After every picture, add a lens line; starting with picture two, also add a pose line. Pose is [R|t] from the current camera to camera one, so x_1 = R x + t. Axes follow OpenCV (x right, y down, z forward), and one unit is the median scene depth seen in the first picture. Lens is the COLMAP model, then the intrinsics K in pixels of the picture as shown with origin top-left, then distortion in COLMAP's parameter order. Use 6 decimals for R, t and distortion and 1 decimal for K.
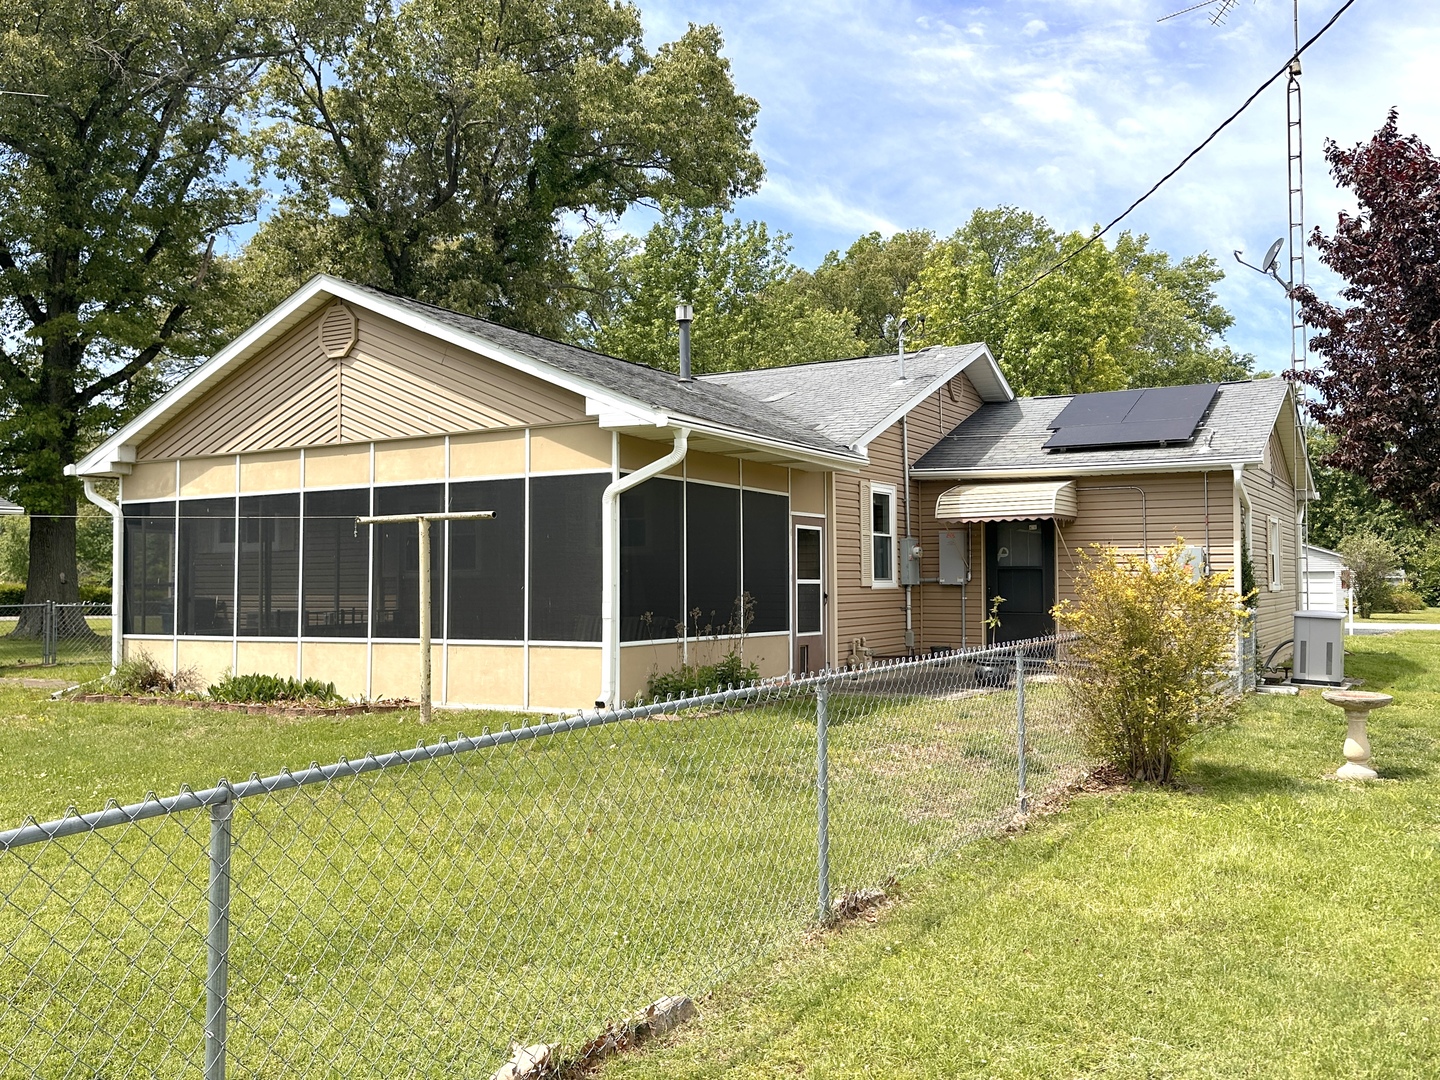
lens RADIAL K [[1197.2, 0, 720.6], [0, 1197.2, 535.9], [0, 0, 1]] dist [0.032155, -0.000495]
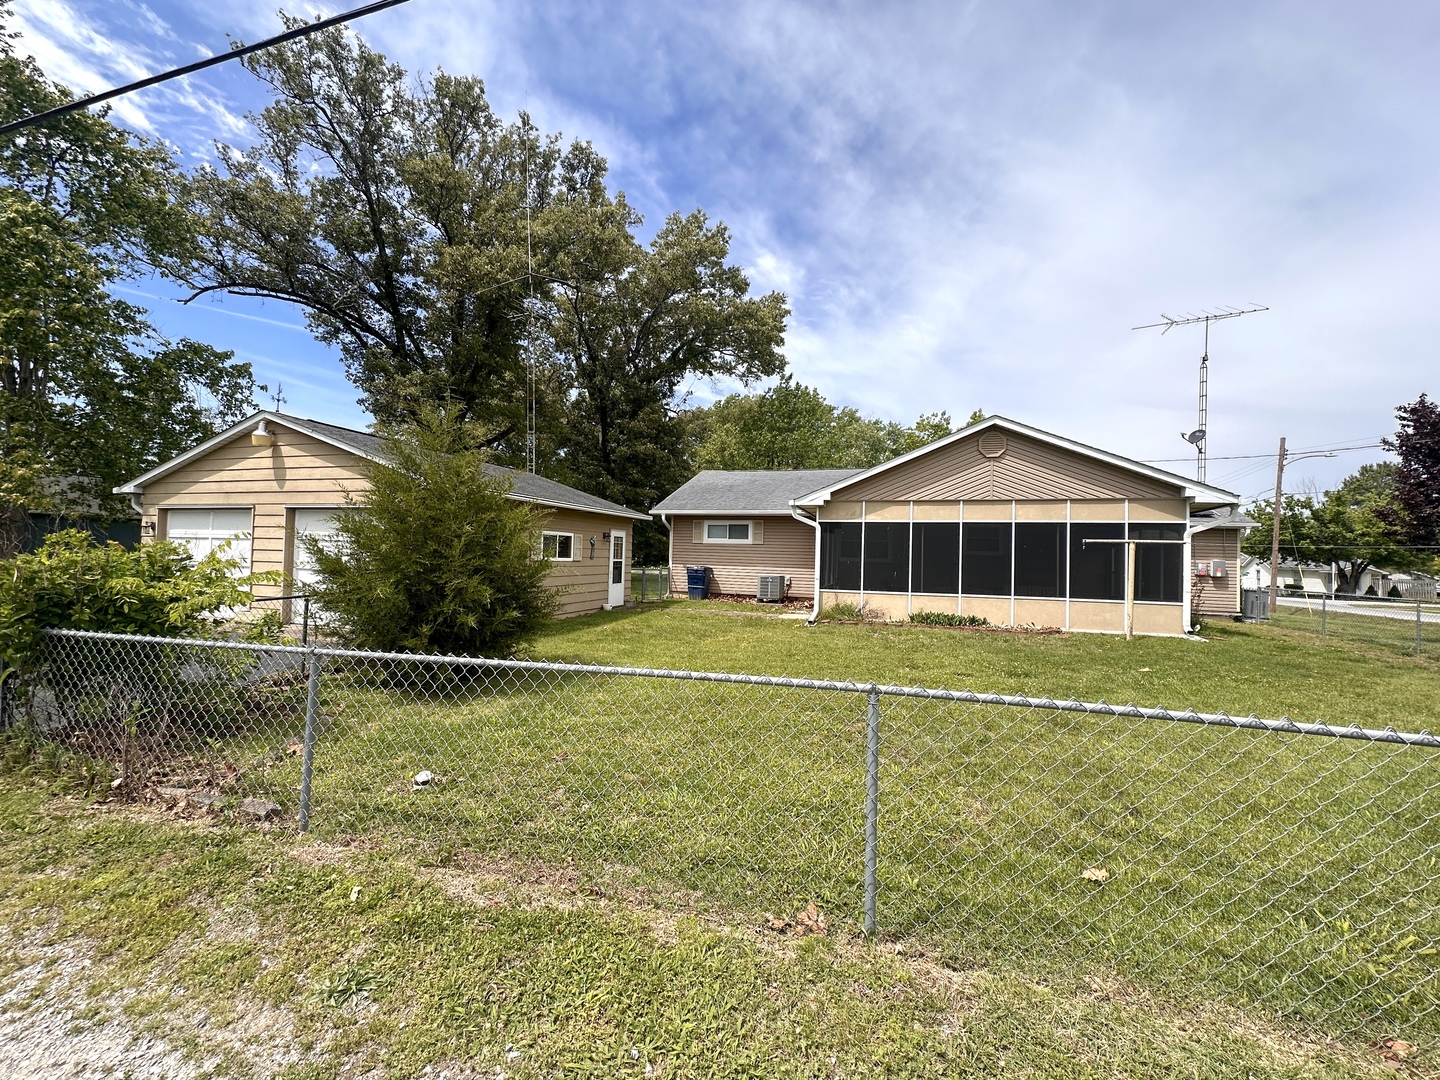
lens RADIAL K [[577.6, 0, 719.9], [0, 577.6, 545.5], [0, 0, 1]] dist [0.001645, 0.000094]
pose [[0.967574, 0.034232, 0.250257, -0.995269], [-0.039885, 0.999050, 0.017551, 0.001329], [-0.249418, -0.026963, 0.968020, 0.171963]]
